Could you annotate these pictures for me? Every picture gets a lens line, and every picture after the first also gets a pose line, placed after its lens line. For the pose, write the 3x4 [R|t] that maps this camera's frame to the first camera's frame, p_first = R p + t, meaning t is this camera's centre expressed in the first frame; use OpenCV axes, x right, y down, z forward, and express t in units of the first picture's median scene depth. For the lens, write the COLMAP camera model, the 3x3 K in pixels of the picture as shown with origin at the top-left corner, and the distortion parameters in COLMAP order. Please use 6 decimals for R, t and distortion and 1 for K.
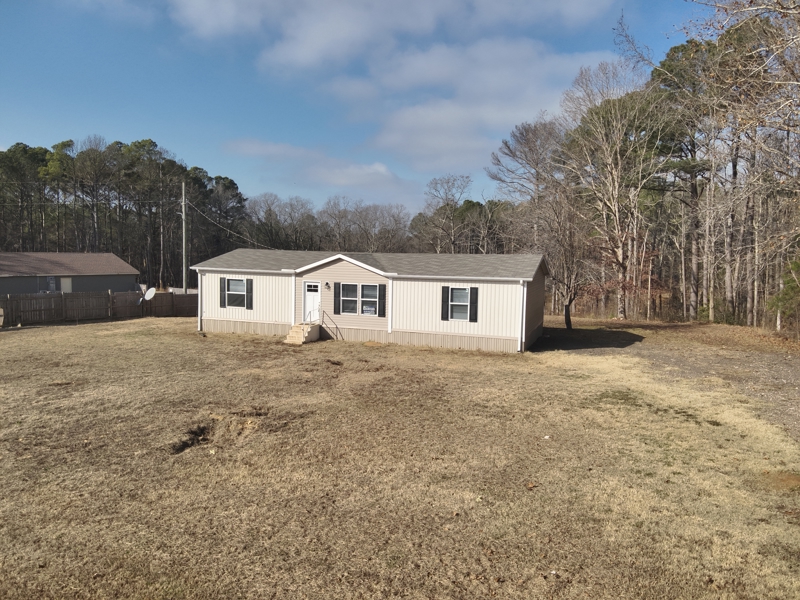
lens RADIAL K [[582.2, 0, 397.5], [0, 582.2, 300.3], [0, 0, 1]] dist [0.132860, -0.255275]
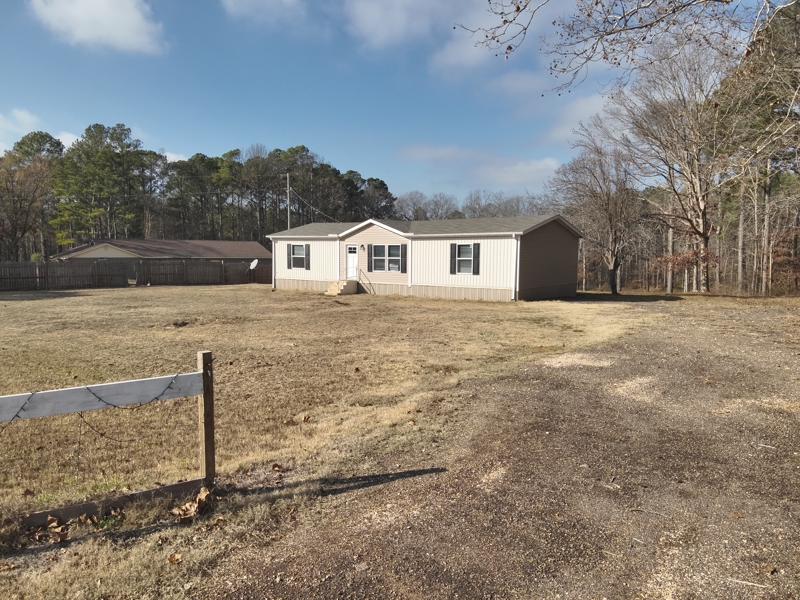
lens RADIAL K [[582.2, 0, 397.5], [0, 582.2, 300.3], [0, 0, 1]] dist [0.132860, -0.255275]
pose [[0.959636, 0.010840, -0.281035, 0.275259], [-0.011446, 0.999934, -0.000514, 0.080836], [0.281011, 0.003710, 0.959697, -0.097810]]
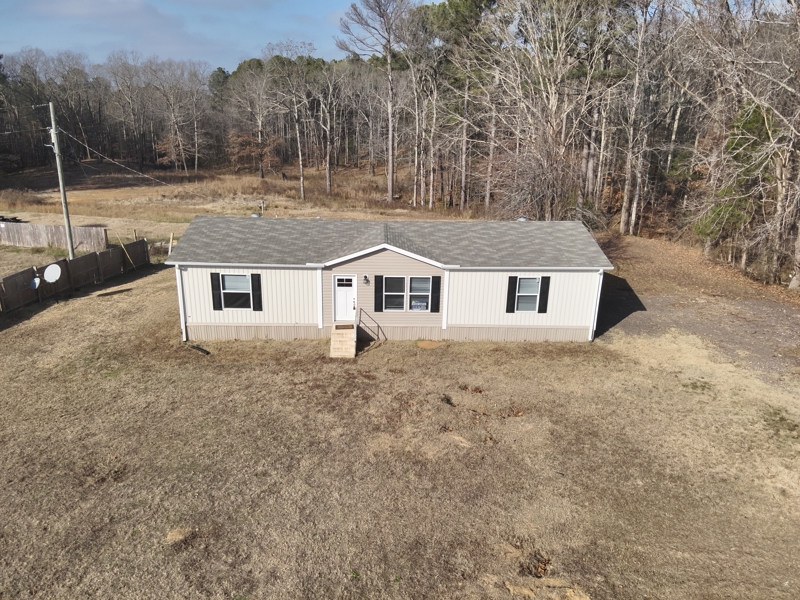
lens RADIAL K [[582.2, 0, 397.5], [0, 582.2, 300.3], [0, 0, 1]] dist [0.132860, -0.255275]
pose [[0.932265, -0.116705, 0.342436, -0.366081], [0.028282, 0.967153, 0.252619, -0.204829], [-0.360670, -0.225823, 0.904943, 0.228331]]
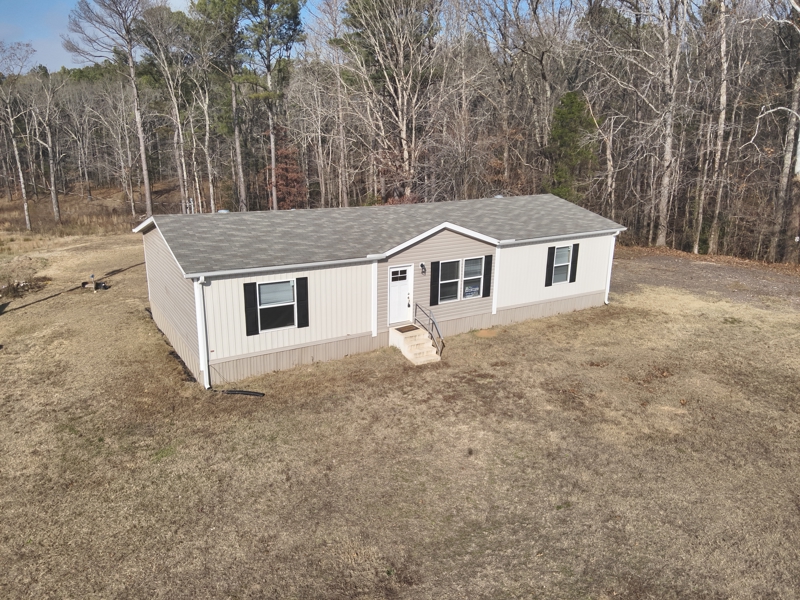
lens RADIAL K [[582.2, 0, 397.5], [0, 582.2, 300.3], [0, 0, 1]] dist [0.132860, -0.255275]
pose [[0.629634, -0.223355, 0.744093, -0.666268], [0.063217, 0.969335, 0.237473, -0.155344], [-0.774316, -0.102482, 0.624446, 0.586769]]
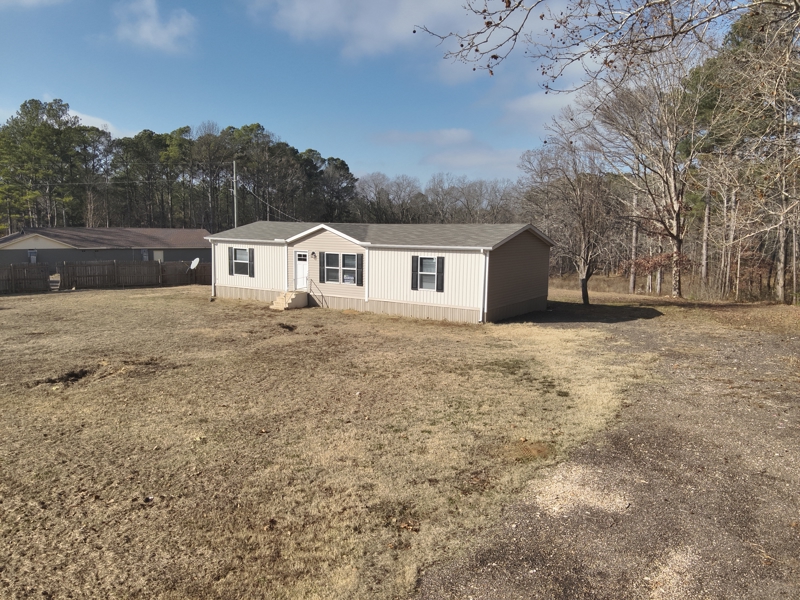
lens RADIAL K [[582.2, 0, 397.5], [0, 582.2, 300.3], [0, 0, 1]] dist [0.132860, -0.255275]
pose [[0.975611, 0.023795, -0.218213, 0.254076], [-0.016245, 0.999208, 0.036328, 0.015357], [0.218905, -0.031897, 0.975225, 0.016985]]
